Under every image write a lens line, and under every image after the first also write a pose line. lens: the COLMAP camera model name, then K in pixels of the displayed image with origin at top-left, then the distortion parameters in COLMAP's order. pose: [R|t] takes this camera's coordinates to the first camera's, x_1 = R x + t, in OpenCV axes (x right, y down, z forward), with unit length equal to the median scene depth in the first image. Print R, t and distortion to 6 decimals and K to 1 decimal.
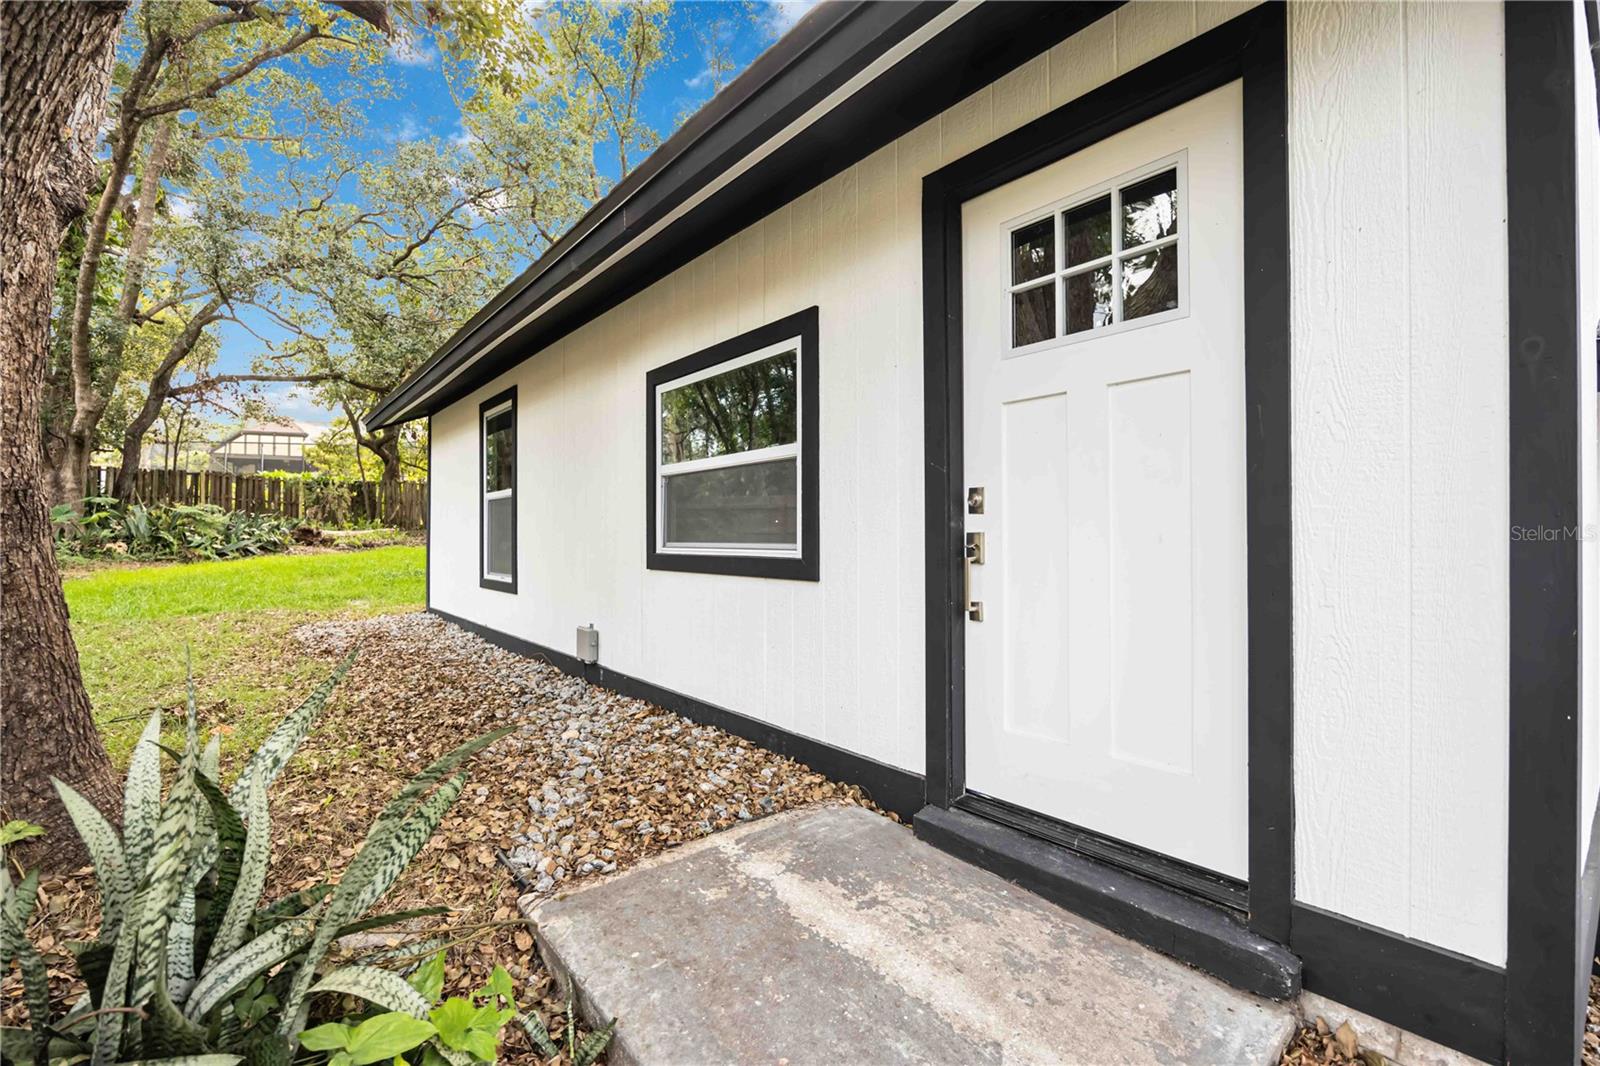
lens RADIAL K [[732.8, 0, 800.6], [0, 732.8, 528.3], [0, 0, 1]] dist [-0.001210, -0.000339]
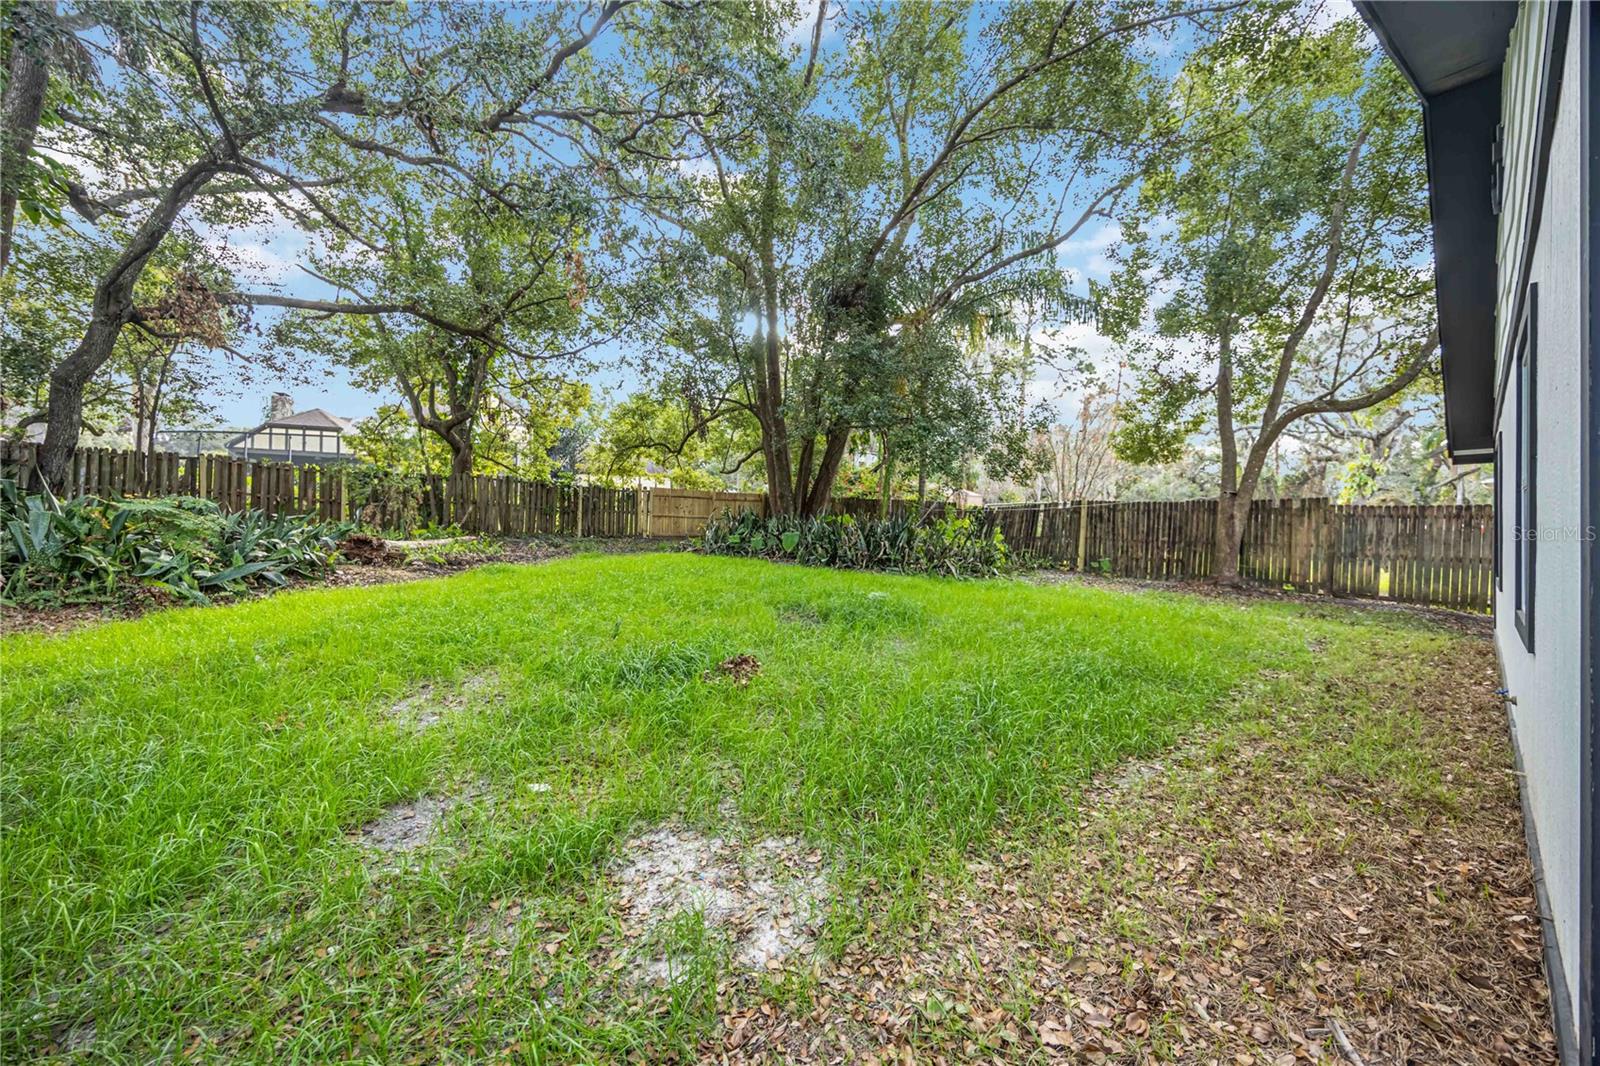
lens RADIAL K [[606.9, 0, 798.6], [0, 606.9, 535.3], [0, 0, 1]] dist [-0.000732, -0.000327]
pose [[0.997976, 0.005648, 0.063336, -0.307769], [-0.006086, 0.999959, 0.006725, -0.007732], [-0.063295, -0.007097, 0.997970, 0.418955]]
